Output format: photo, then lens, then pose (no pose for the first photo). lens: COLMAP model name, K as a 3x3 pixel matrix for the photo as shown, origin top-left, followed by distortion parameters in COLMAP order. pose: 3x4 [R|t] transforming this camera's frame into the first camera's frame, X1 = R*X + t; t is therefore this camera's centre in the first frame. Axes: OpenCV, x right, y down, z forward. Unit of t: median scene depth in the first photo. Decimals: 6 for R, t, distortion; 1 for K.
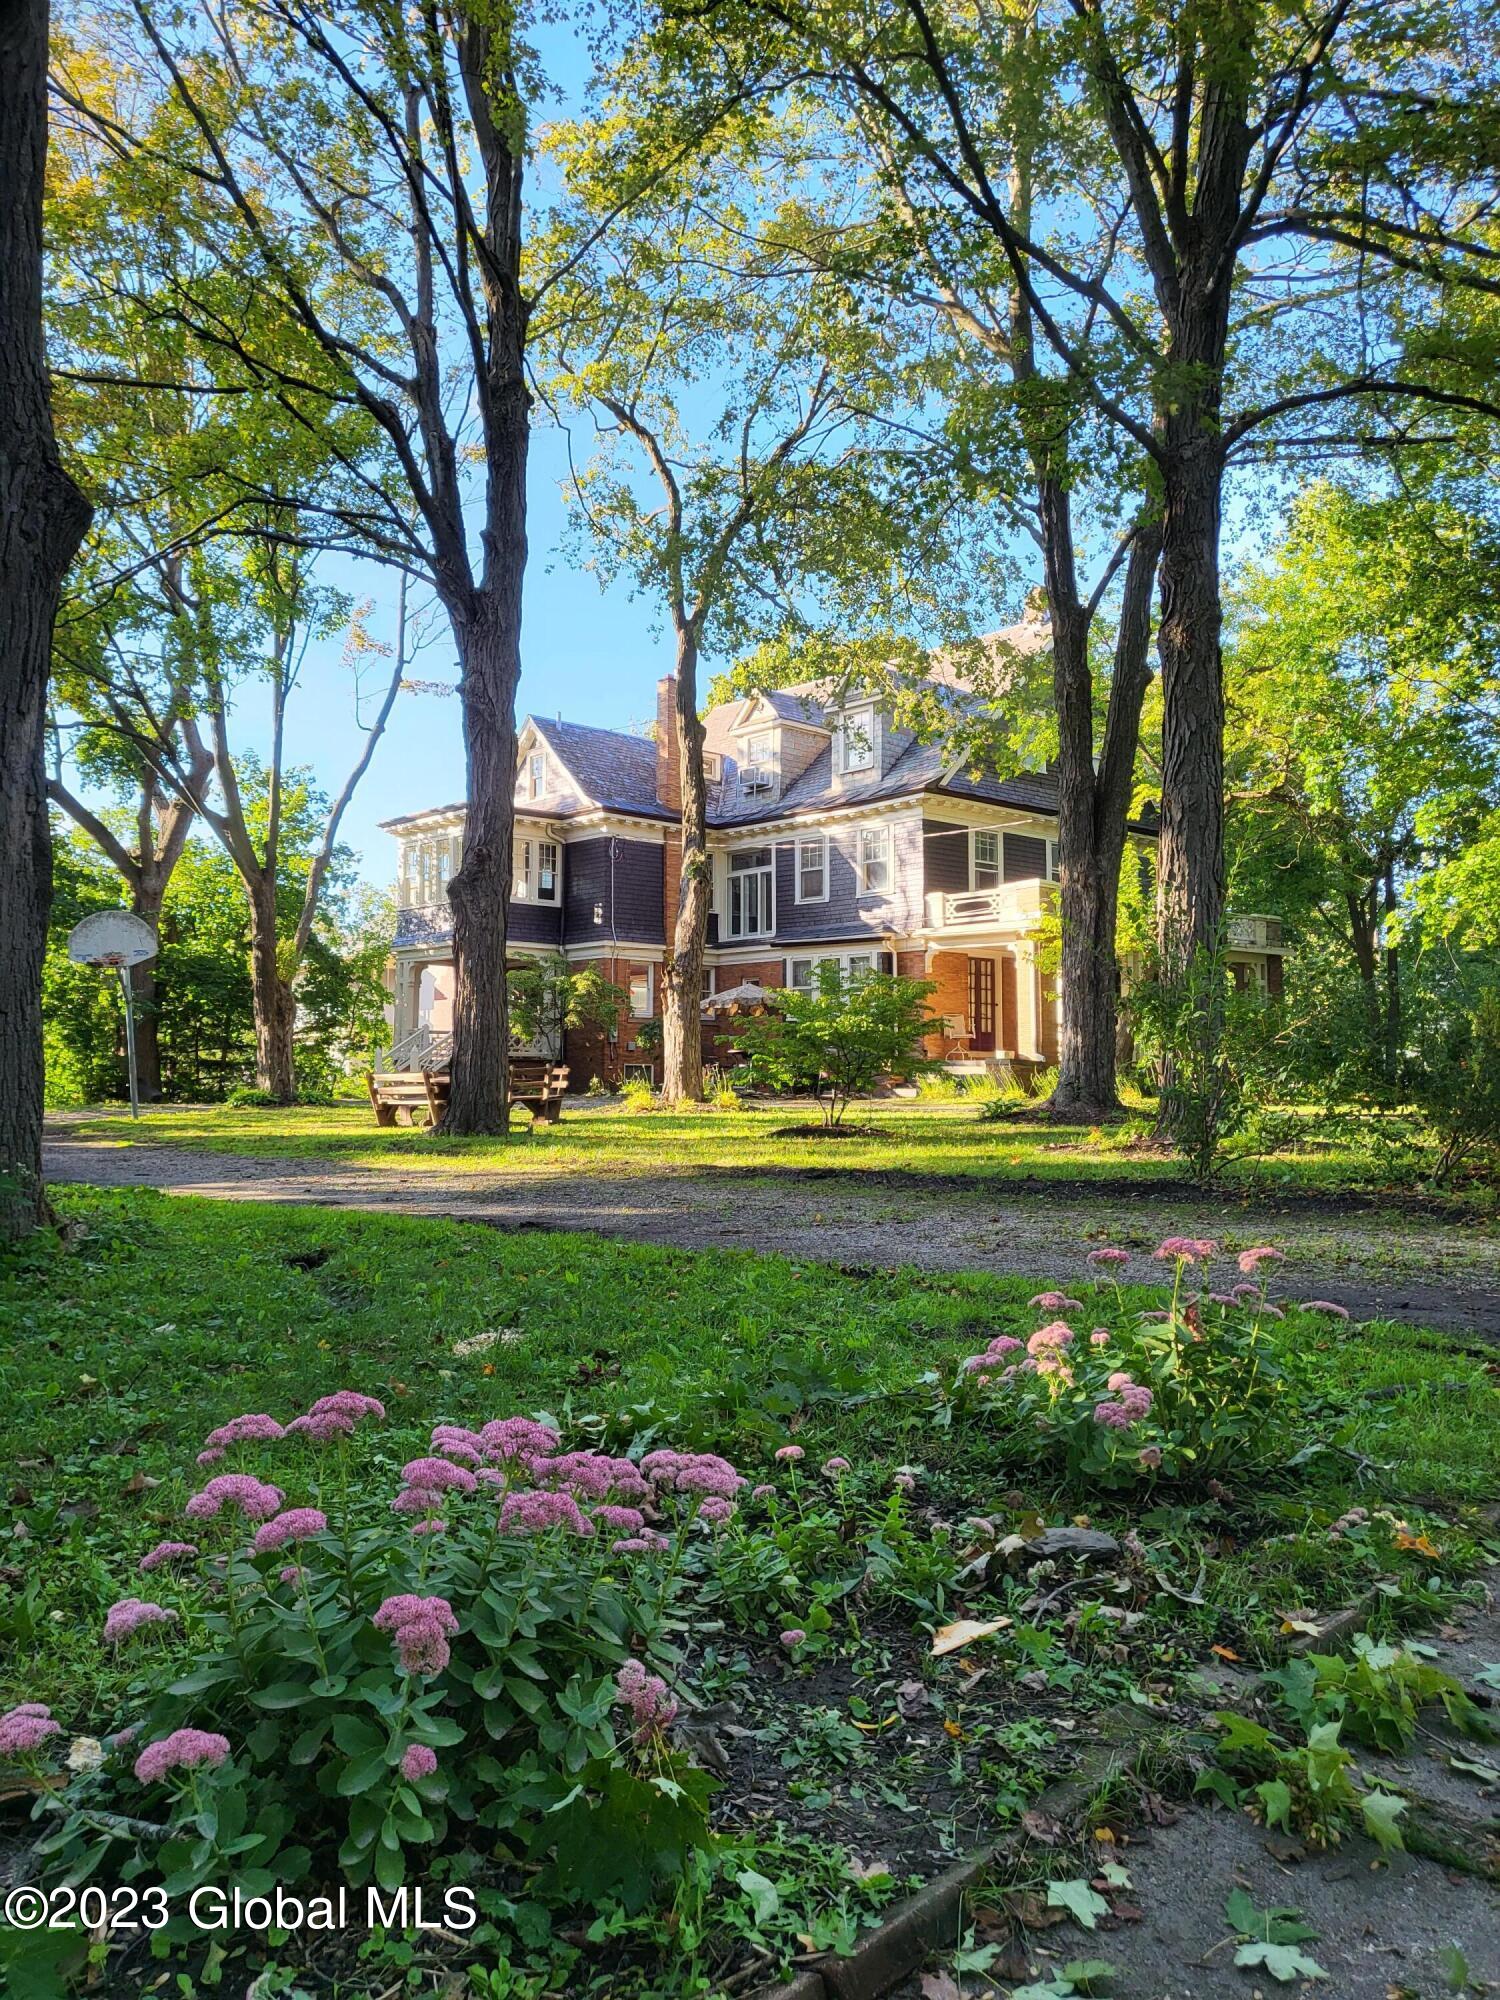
lens RADIAL K [[1548.3, 0, 743.2], [0, 1548.3, 1001.5], [0, 0, 1]] dist [-0.026260, 0.077170]
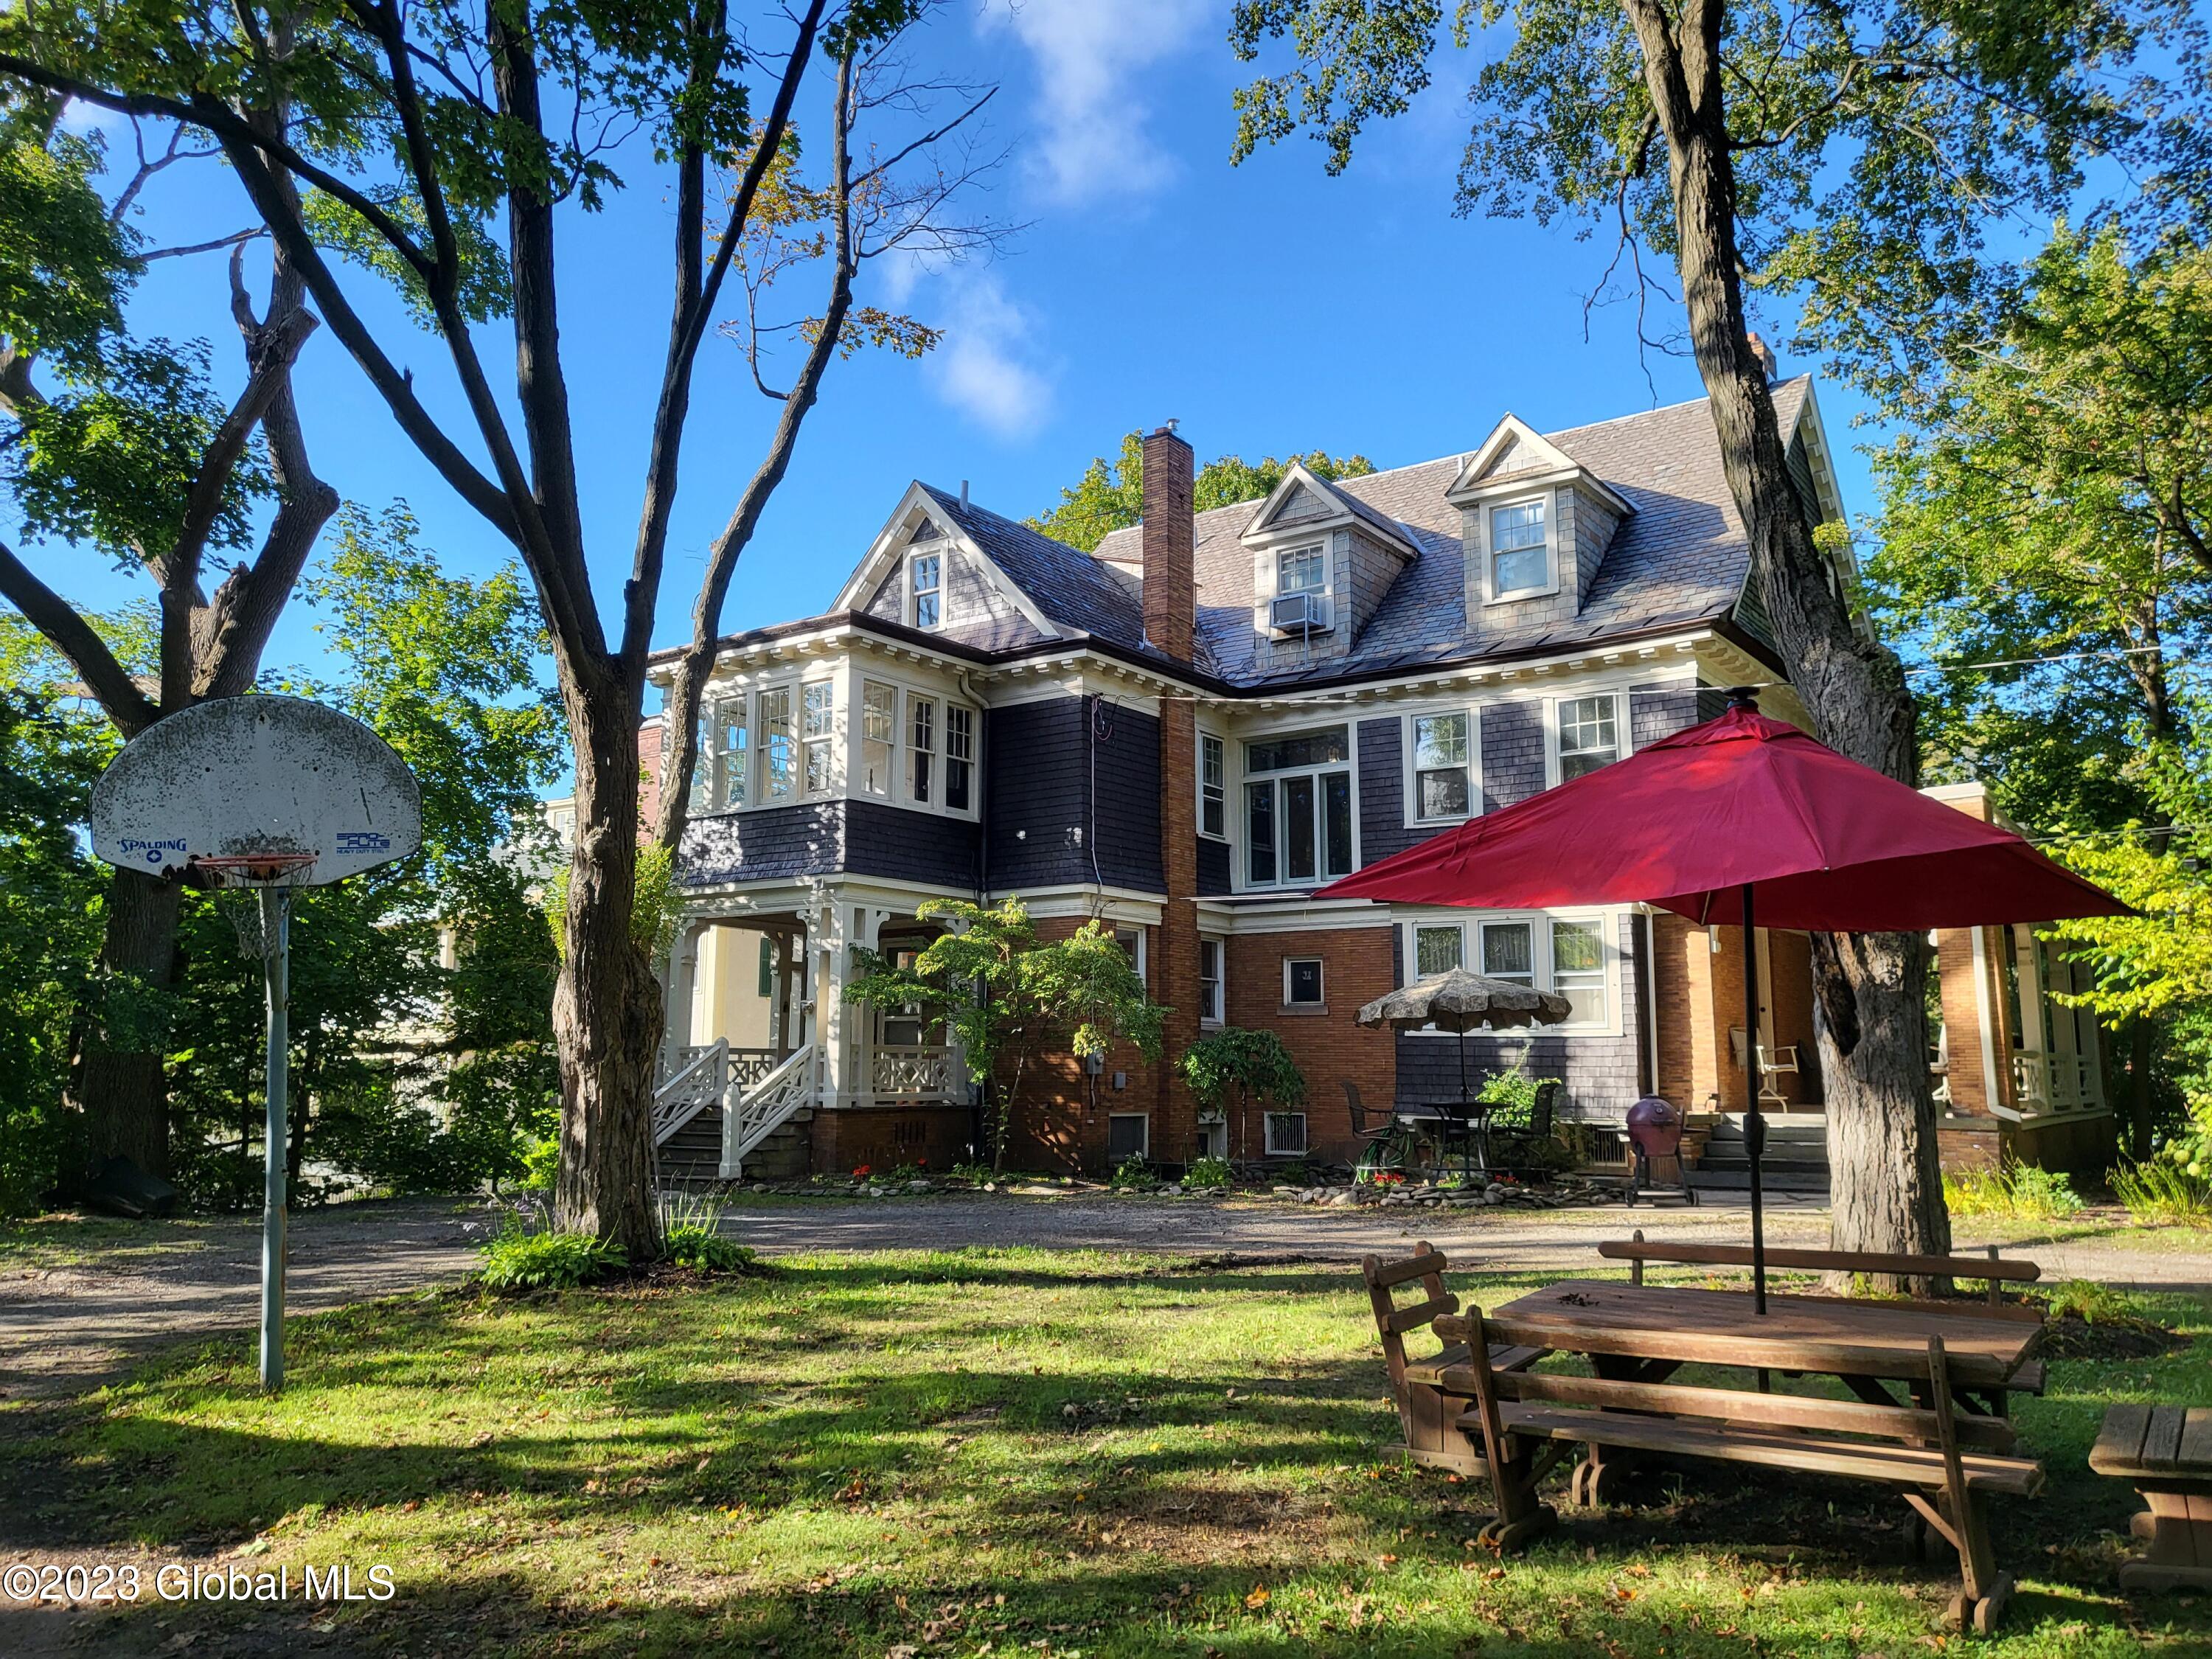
lens RADIAL K [[1712.4, 0, 1133.0], [0, 1712.4, 833.2], [0, 0, 1]] dist [-0.026260, 0.077170]
pose [[0.978806, 0.029406, 0.202669, -0.192153], [-0.012355, 0.996314, -0.084890, -0.006303], [-0.204418, 0.080587, 0.975561, 0.404110]]
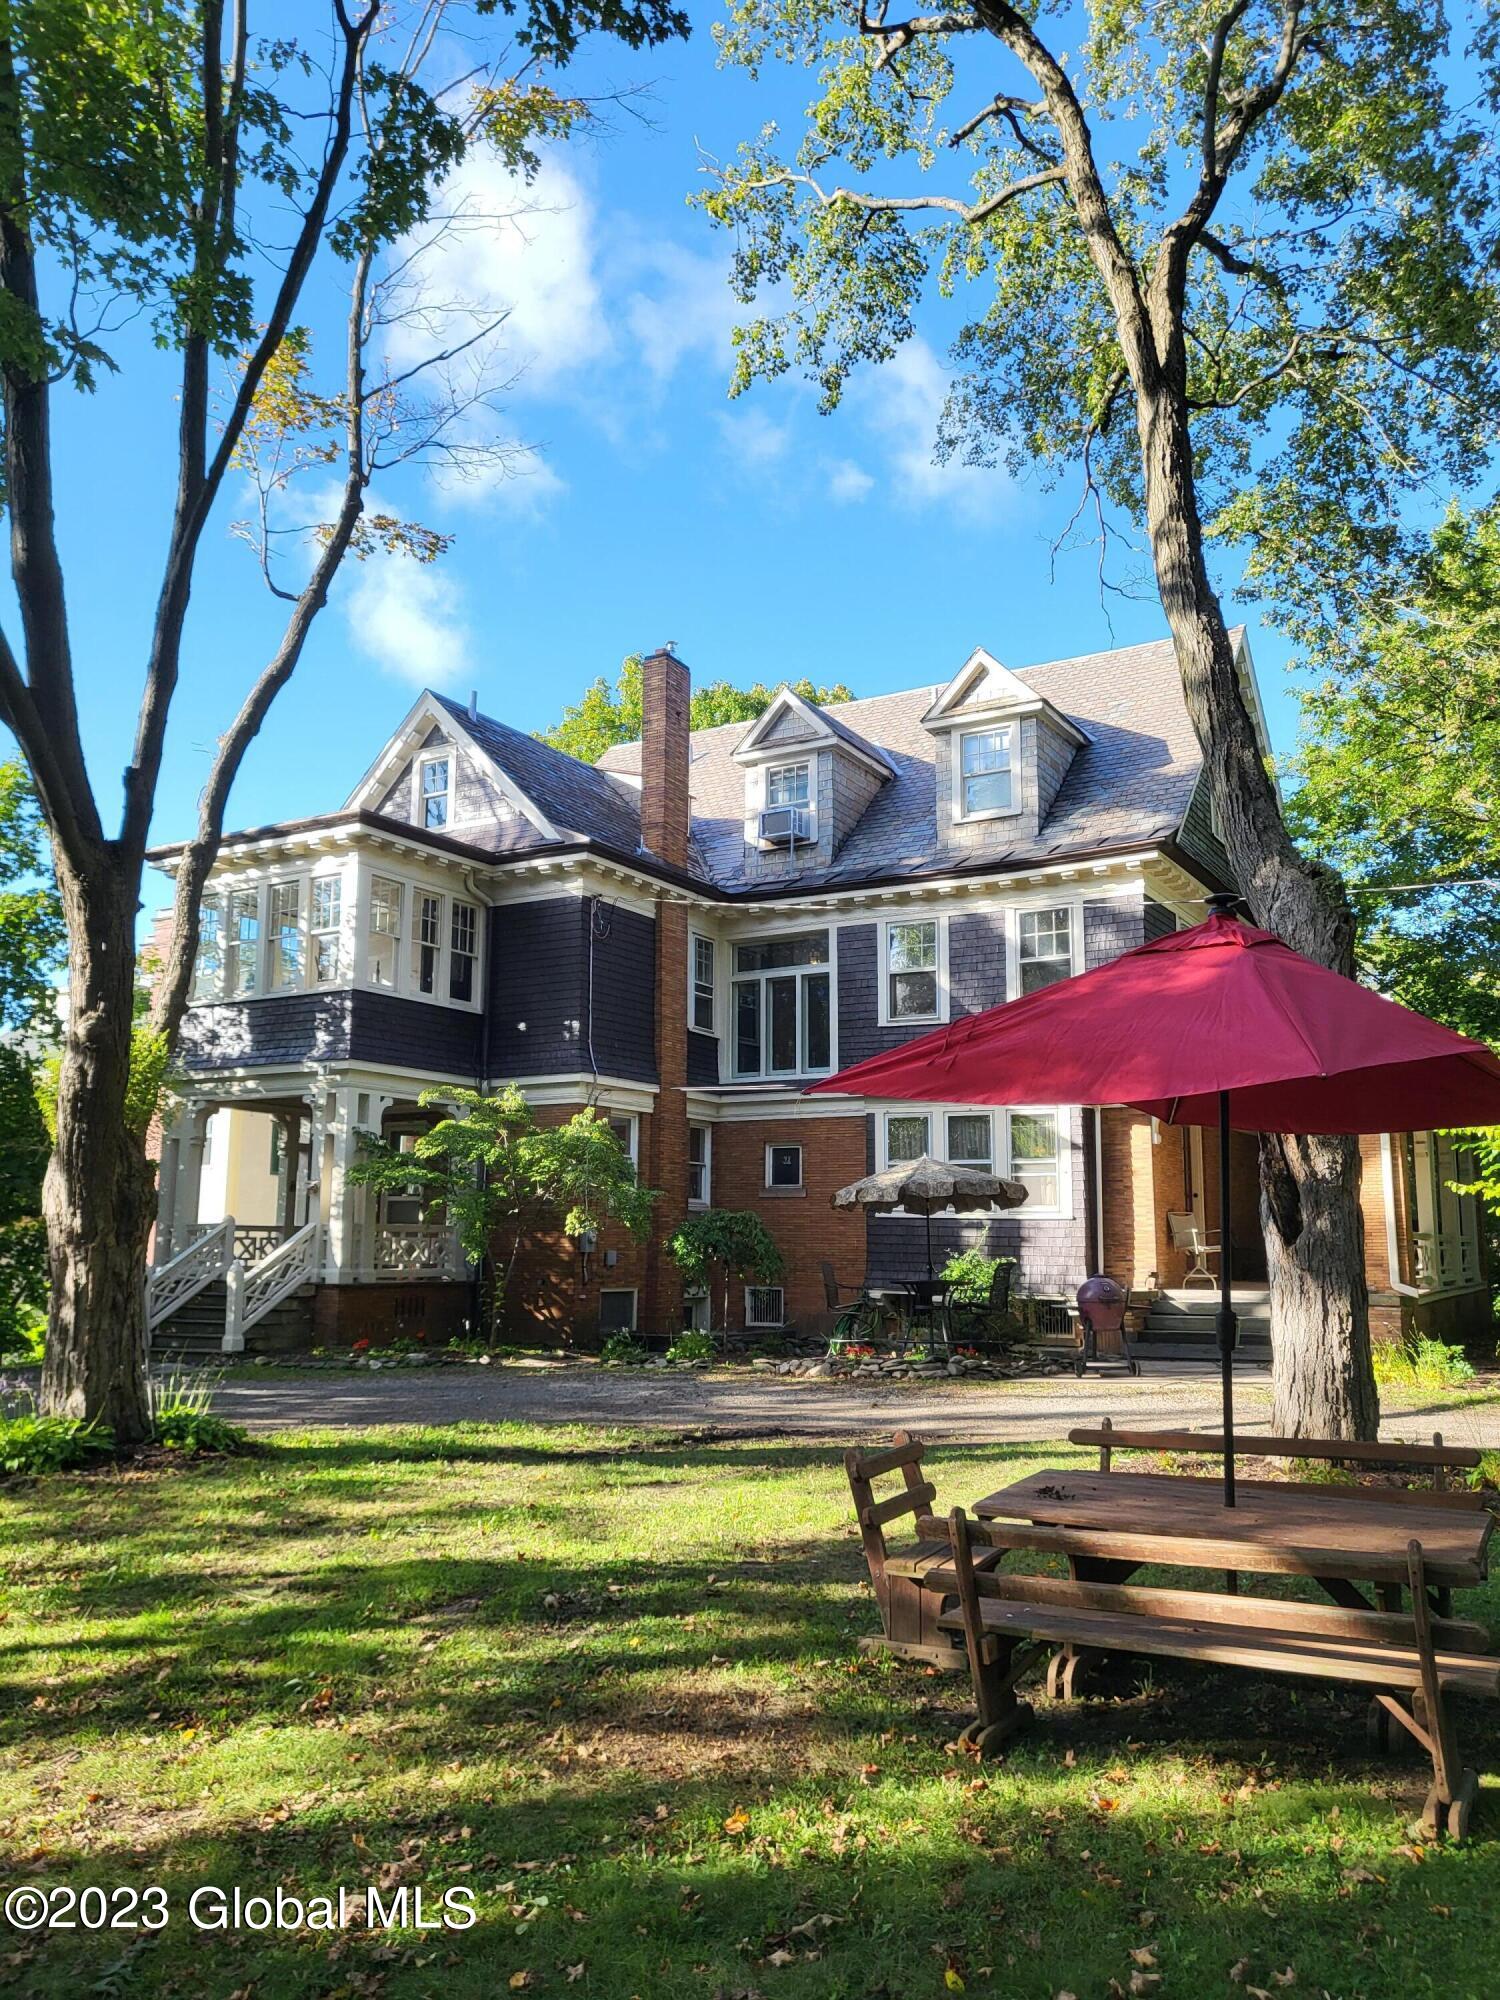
lens RADIAL K [[1548.3, 0, 781.1], [0, 1548.3, 1035.0], [0, 0, 1]] dist [-0.026260, 0.077170]
pose [[0.953660, 0.044498, 0.297578, -0.188137], [-0.021034, 0.996444, -0.081594, -0.007898], [-0.300150, 0.071554, 0.951204, 0.420350]]
